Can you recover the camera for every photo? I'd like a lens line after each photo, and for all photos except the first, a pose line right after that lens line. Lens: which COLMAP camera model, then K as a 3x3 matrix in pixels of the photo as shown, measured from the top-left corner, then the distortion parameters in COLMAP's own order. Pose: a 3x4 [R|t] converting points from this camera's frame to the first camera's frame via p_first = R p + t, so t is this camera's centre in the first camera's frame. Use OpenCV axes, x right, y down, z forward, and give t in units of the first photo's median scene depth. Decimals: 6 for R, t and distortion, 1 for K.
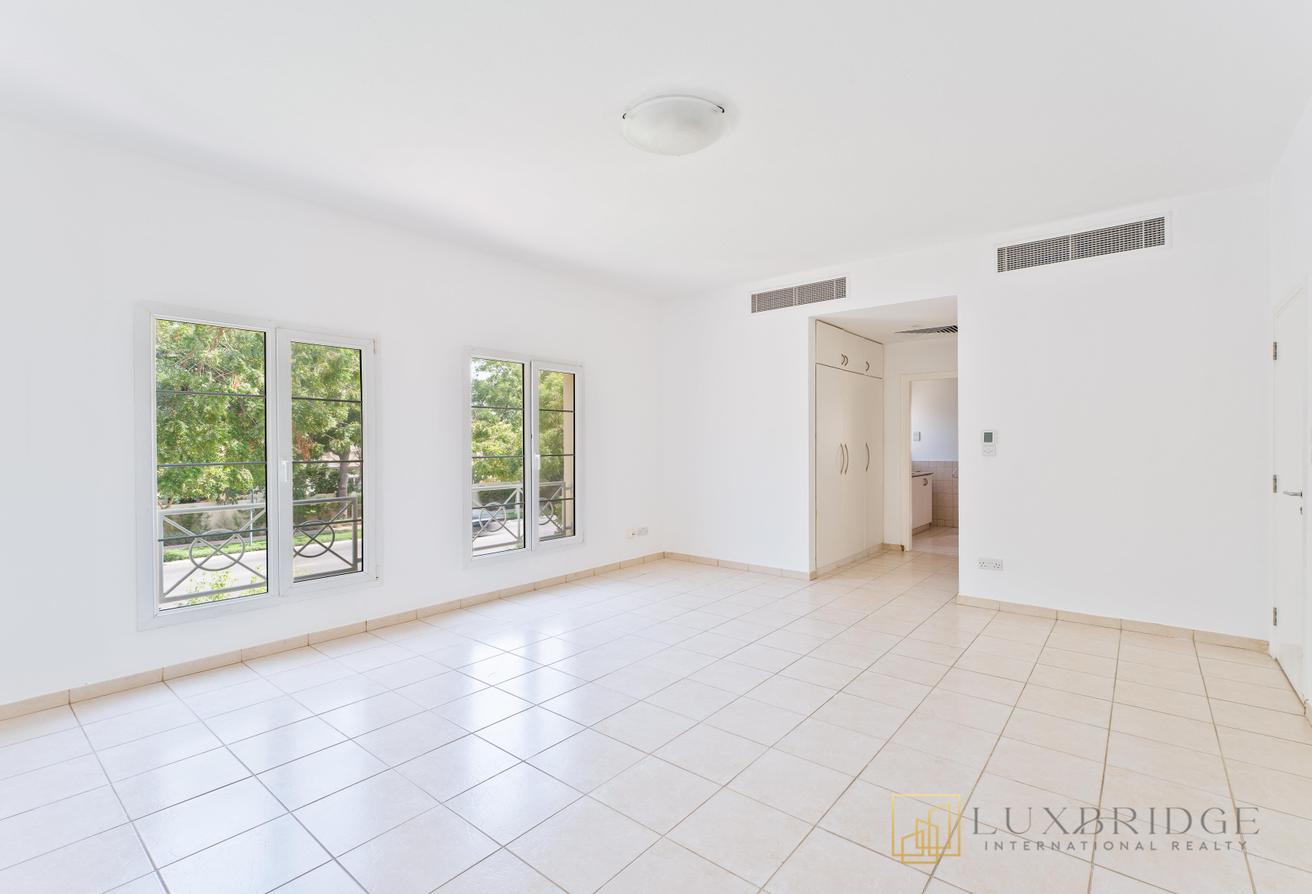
lens RADIAL K [[599.2, 0, 653.6], [0, 599.2, 443.3], [0, 0, 1]] dist [0.001529, 0.000140]
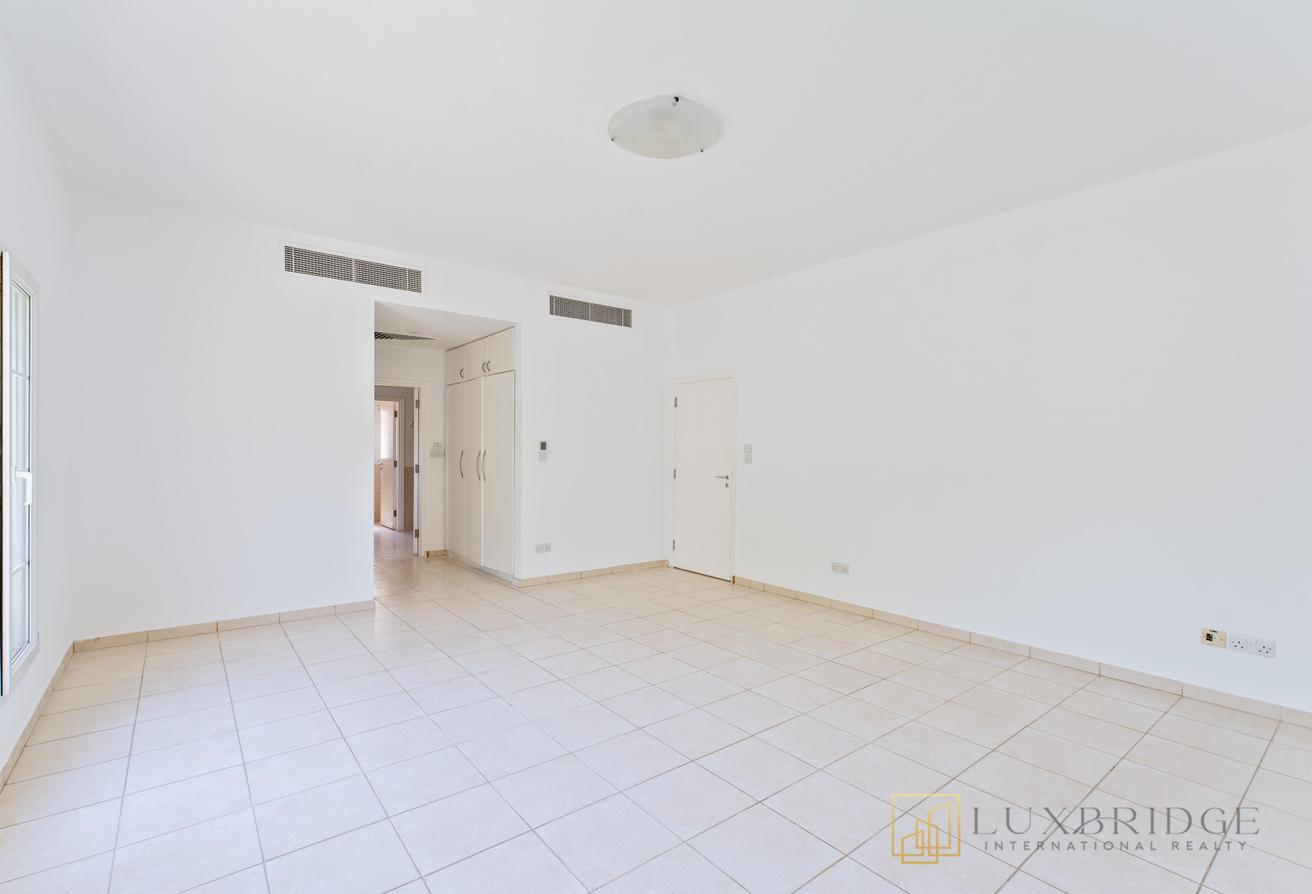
lens RADIAL K [[599.2, 0, 658.6], [0, 599.2, 455.8], [0, 0, 1]] dist [0.001529, 0.000140]
pose [[0.195280, -0.004541, 0.980737, -0.607651], [-0.008599, 0.999943, 0.006343, 0.001065], [-0.980710, -0.009672, 0.195230, 0.525449]]
